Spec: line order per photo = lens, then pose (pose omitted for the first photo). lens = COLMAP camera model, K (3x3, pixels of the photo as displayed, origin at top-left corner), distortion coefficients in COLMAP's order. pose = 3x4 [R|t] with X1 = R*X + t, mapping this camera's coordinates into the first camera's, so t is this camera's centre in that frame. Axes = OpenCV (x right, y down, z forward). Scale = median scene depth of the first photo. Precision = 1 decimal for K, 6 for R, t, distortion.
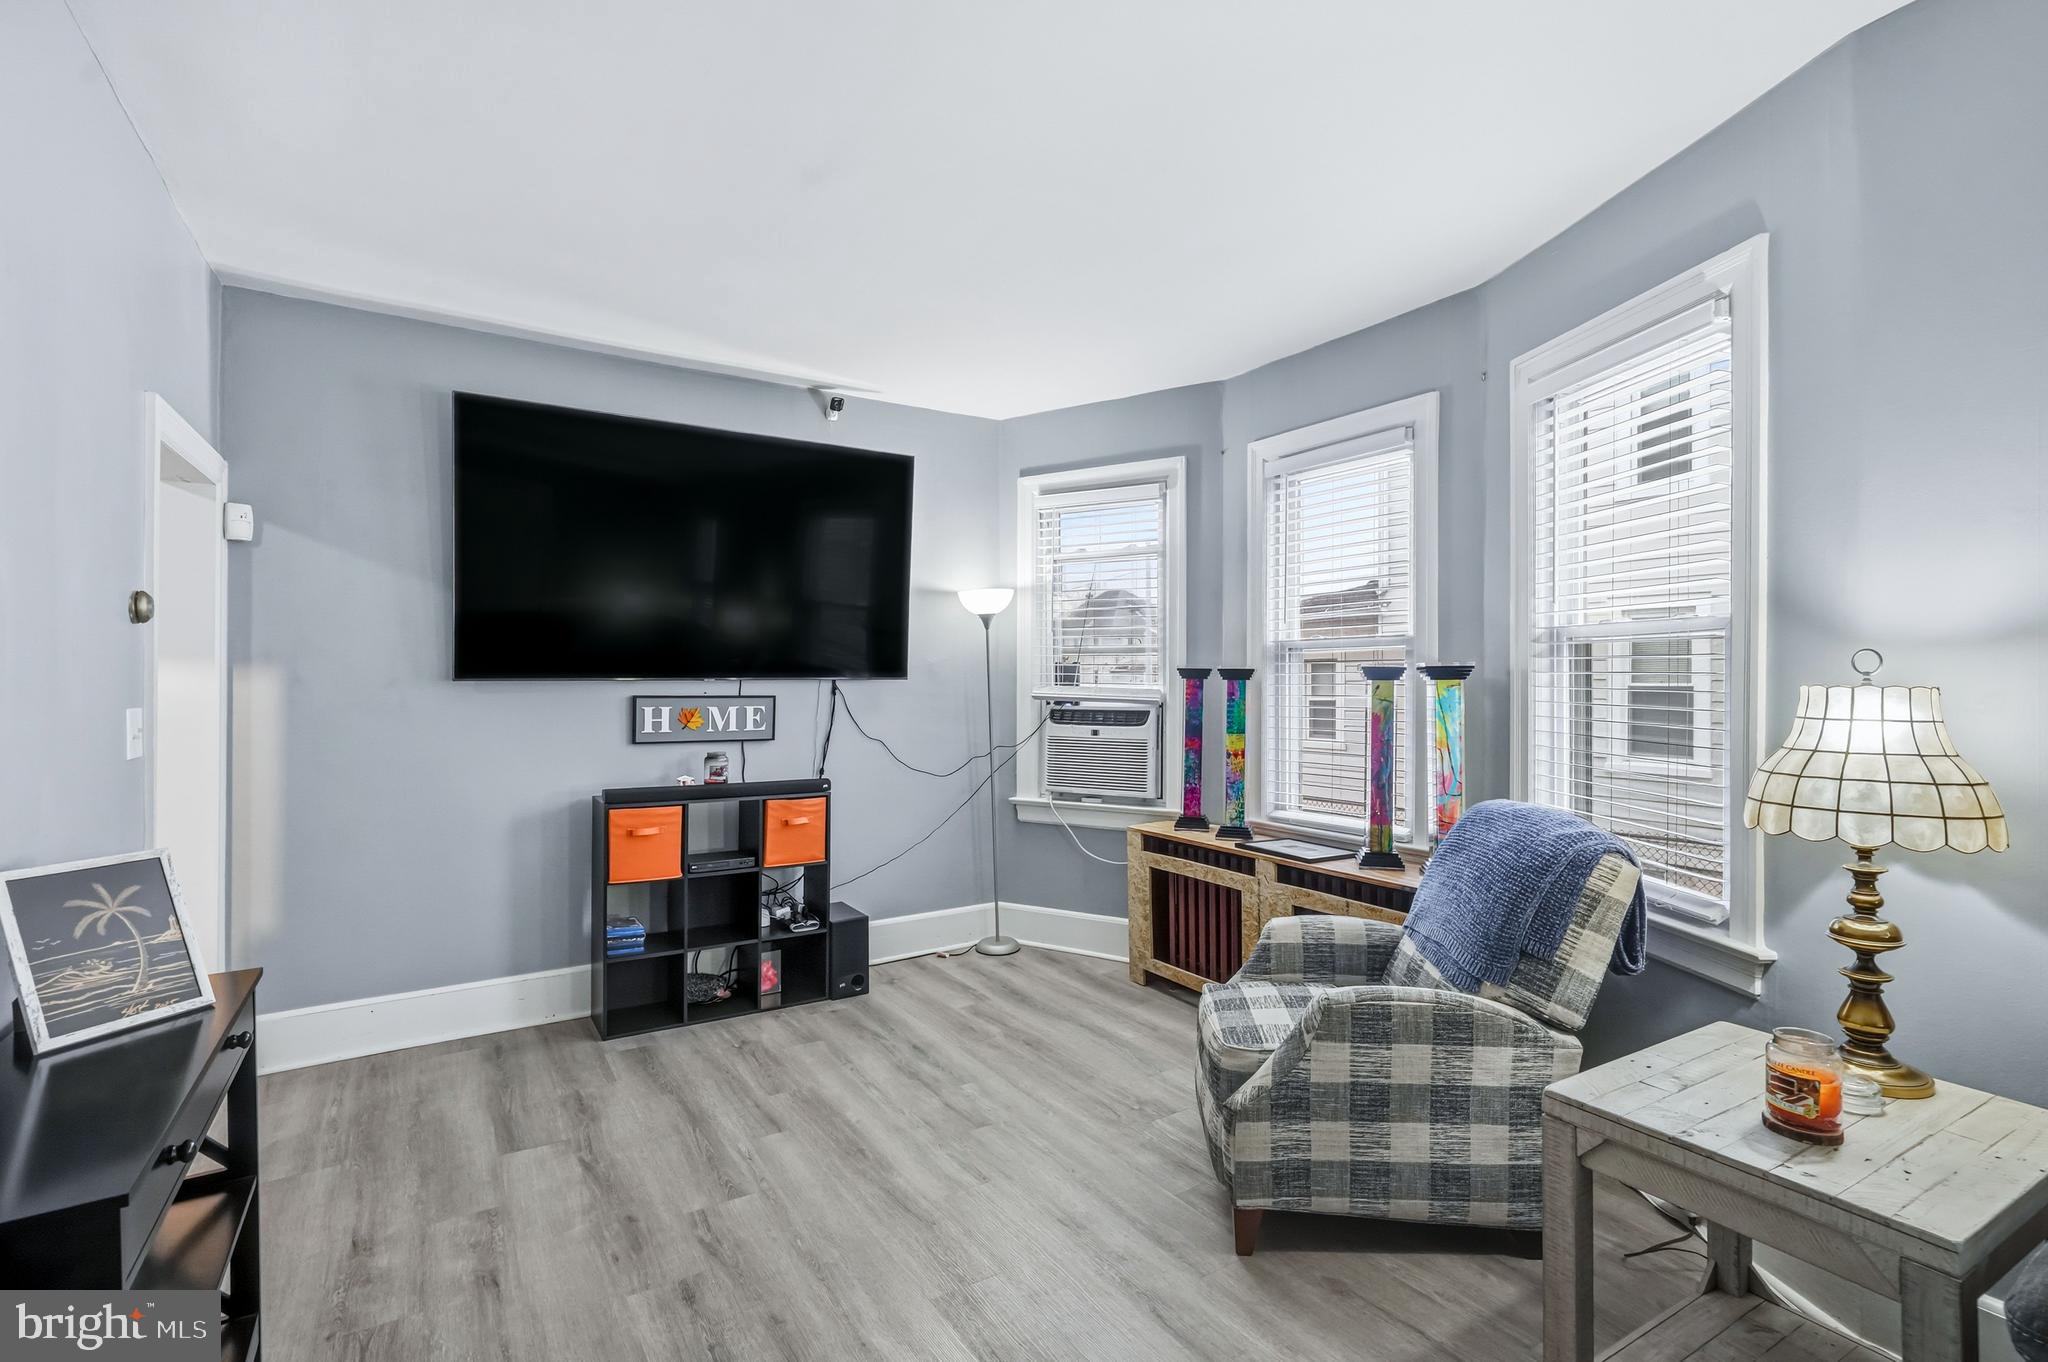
lens RADIAL K [[942.7, 0, 1024.0], [0, 942.7, 681.0], [0, 0, 1]] dist [-0.001489, 0.000017]
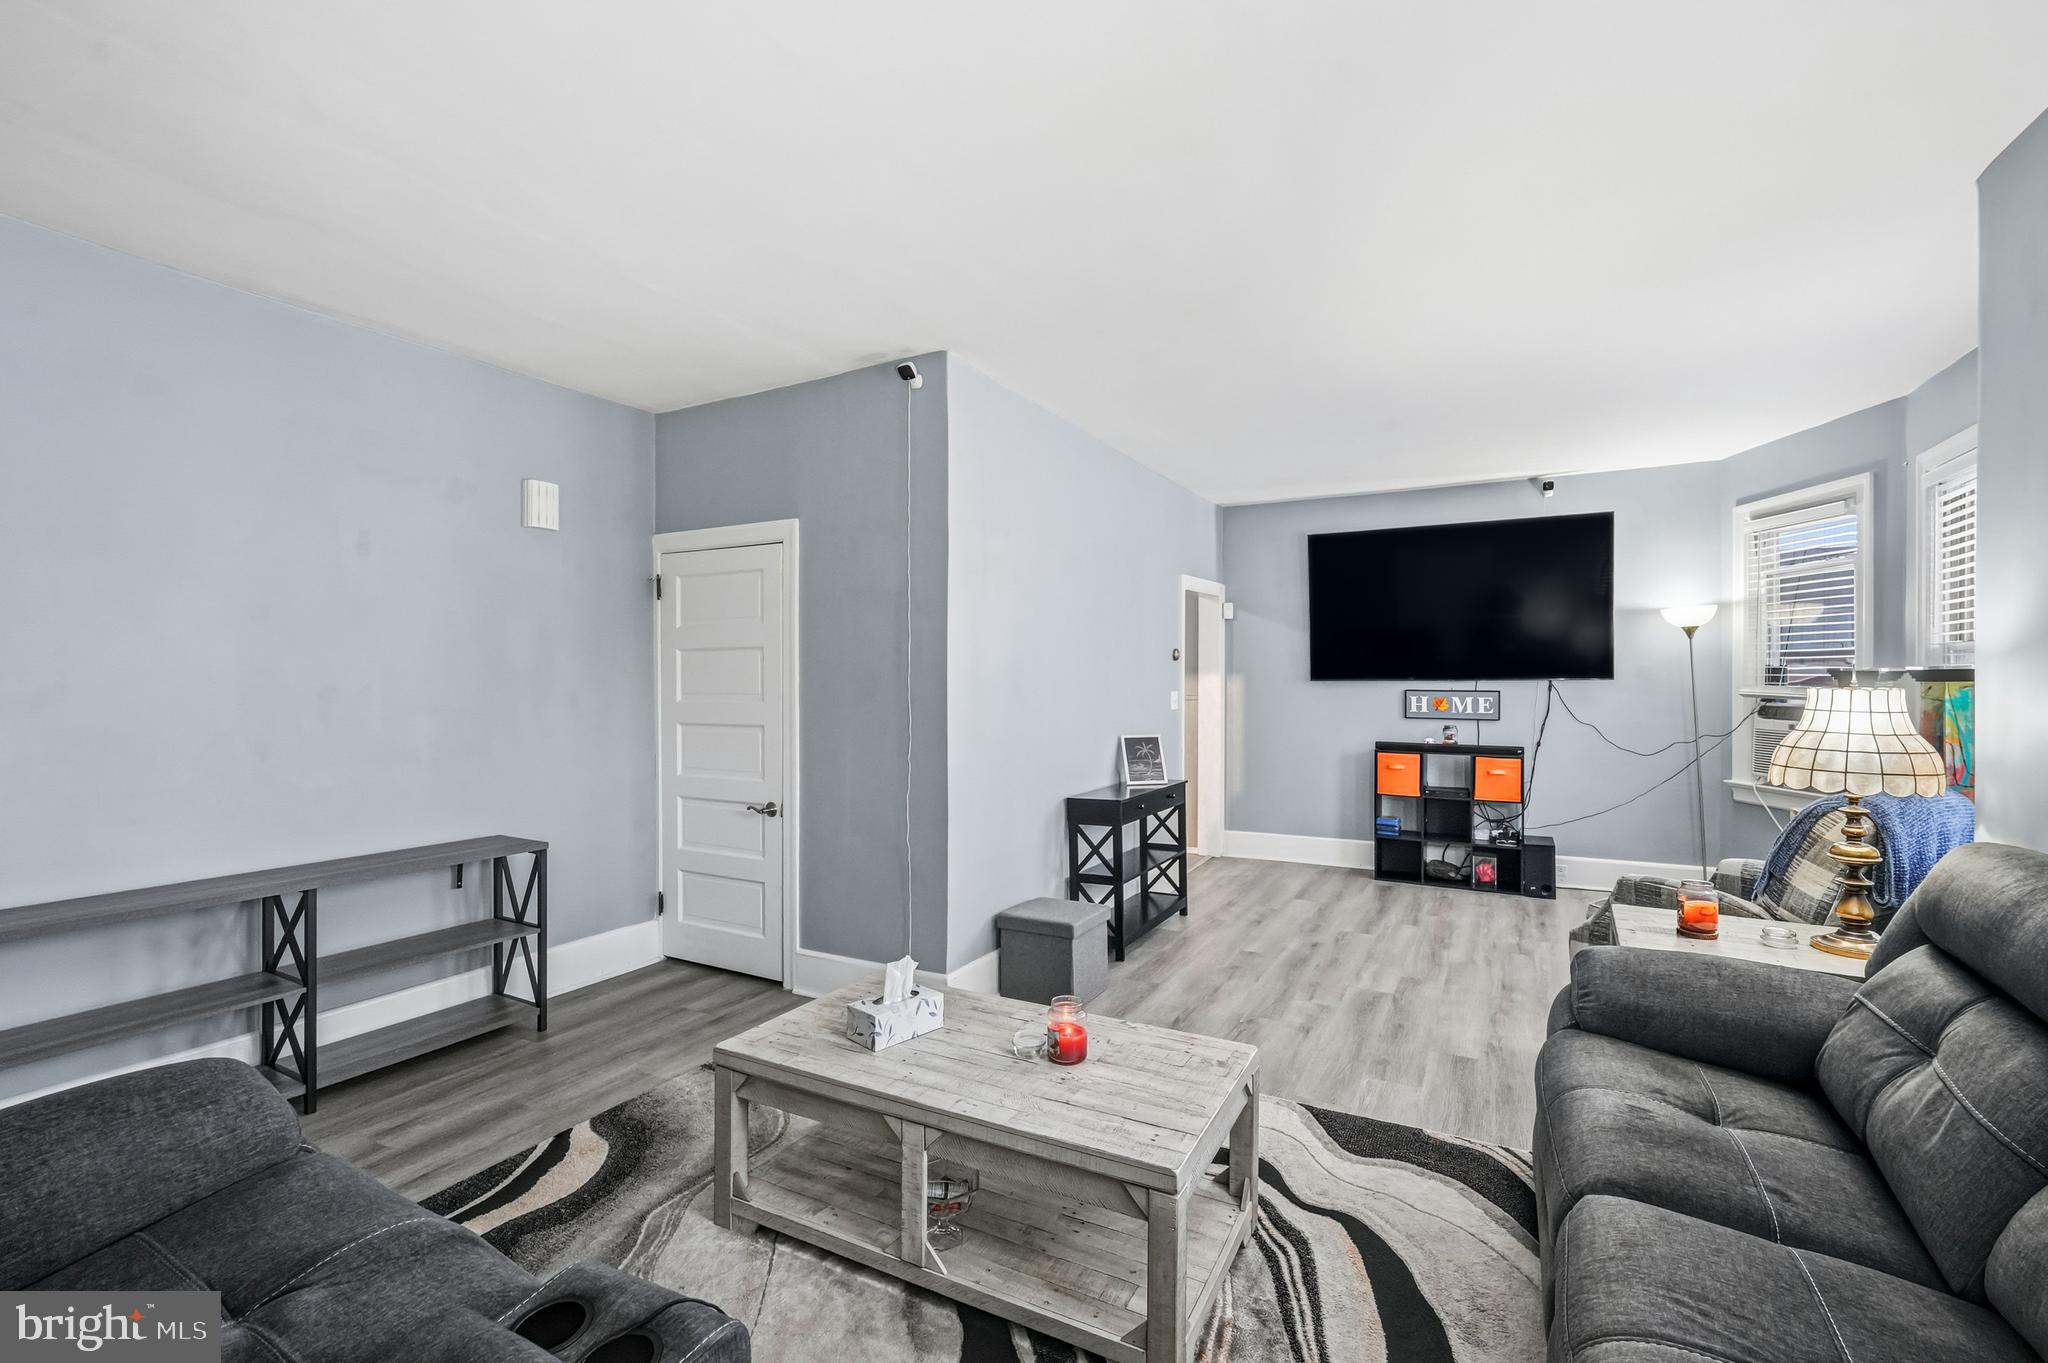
lens RADIAL K [[942.7, 0, 1024.0], [0, 942.7, 681.5], [0, 0, 1]] dist [-0.001489, 0.000017]
pose [[0.475659, 0.002230, -0.879627, 0.732928], [0.001895, 0.999992, 0.003560, -0.006346], [0.879628, -0.003360, 0.475651, -0.402264]]
